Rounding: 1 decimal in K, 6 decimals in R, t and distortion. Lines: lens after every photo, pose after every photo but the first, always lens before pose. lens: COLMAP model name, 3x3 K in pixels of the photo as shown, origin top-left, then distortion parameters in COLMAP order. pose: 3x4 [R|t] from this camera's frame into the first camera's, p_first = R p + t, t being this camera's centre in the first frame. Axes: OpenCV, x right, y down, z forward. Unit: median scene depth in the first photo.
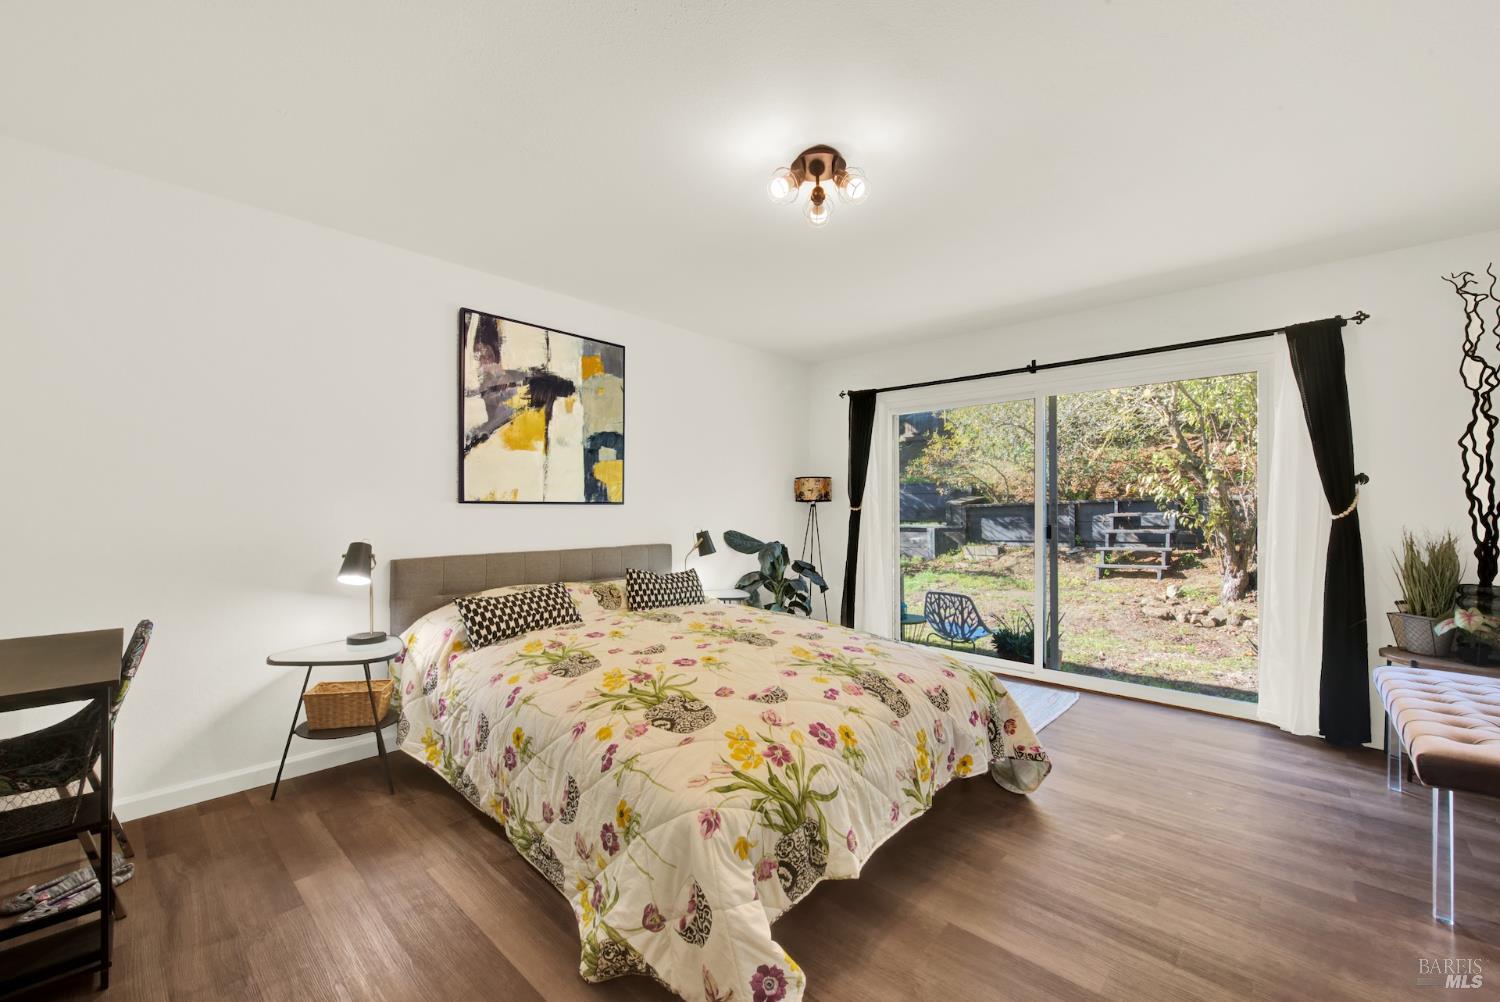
lens RADIAL K [[605.4, 0, 751.9], [0, 605.4, 504.5], [0, 0, 1]] dist [0.000525, -0.001579]
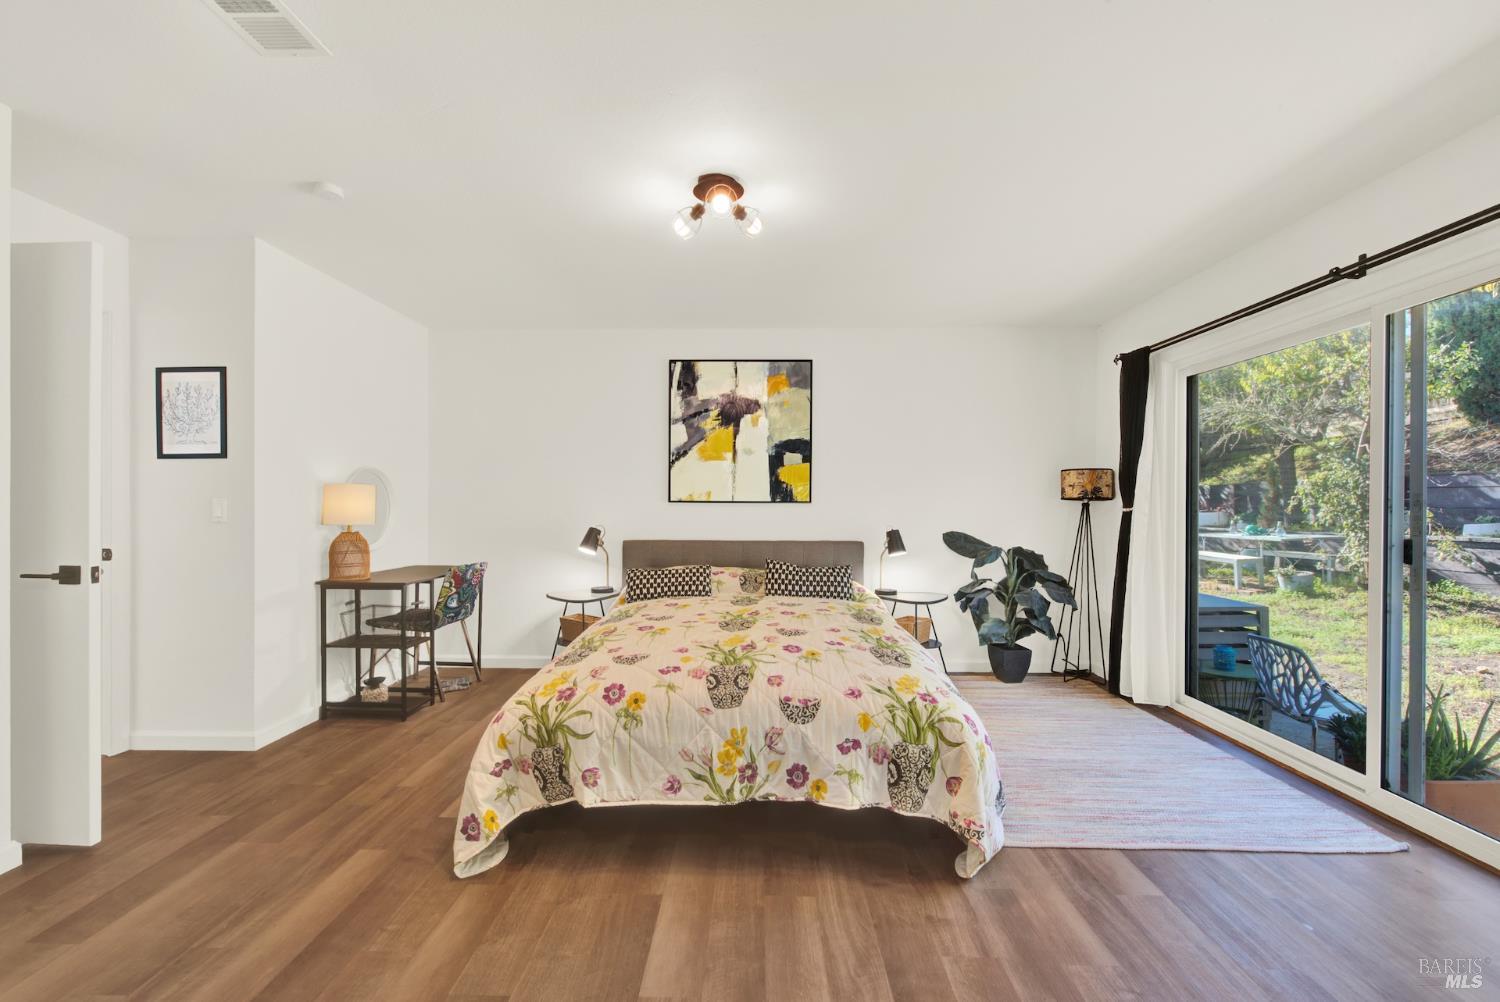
lens RADIAL K [[605.4, 0, 743.4], [0, 605.4, 507.8], [0, 0, 1]] dist [0.000525, -0.001579]
pose [[0.659913, 0.003692, -0.751333, 0.617032], [-0.000373, 0.999989, 0.004586, 0.003237], [0.751342, -0.002746, 0.659908, 0.206856]]
